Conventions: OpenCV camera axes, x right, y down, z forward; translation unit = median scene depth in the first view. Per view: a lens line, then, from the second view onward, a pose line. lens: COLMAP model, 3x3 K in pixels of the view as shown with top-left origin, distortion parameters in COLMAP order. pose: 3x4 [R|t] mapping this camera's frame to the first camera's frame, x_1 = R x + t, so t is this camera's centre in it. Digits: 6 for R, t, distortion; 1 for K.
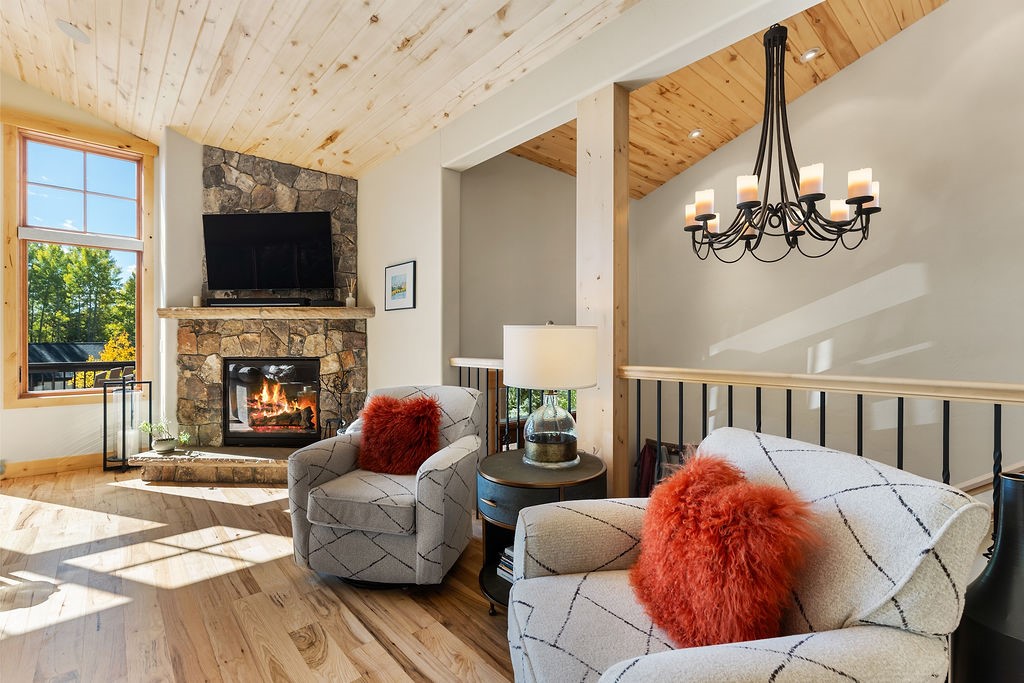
lens RADIAL K [[458.7, 0, 512.0], [0, 458.7, 341.5], [0, 0, 1]] dist [-0.002394, 0.000543]
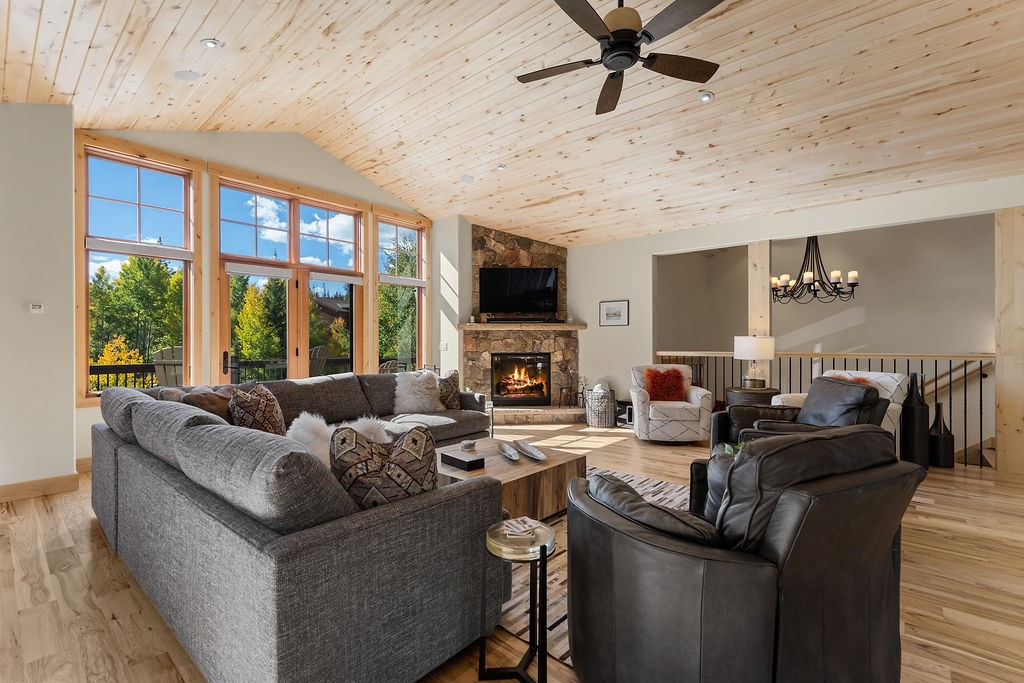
lens RADIAL K [[458.7, 0, 512.0], [0, 458.7, 341.5], [0, 0, 1]] dist [-0.002394, 0.000543]
pose [[0.991549, -0.003089, 0.129697, -0.775348], [0.003551, 0.999988, -0.003327, -0.001593], [-0.129686, 0.003760, 0.991548, -0.675722]]
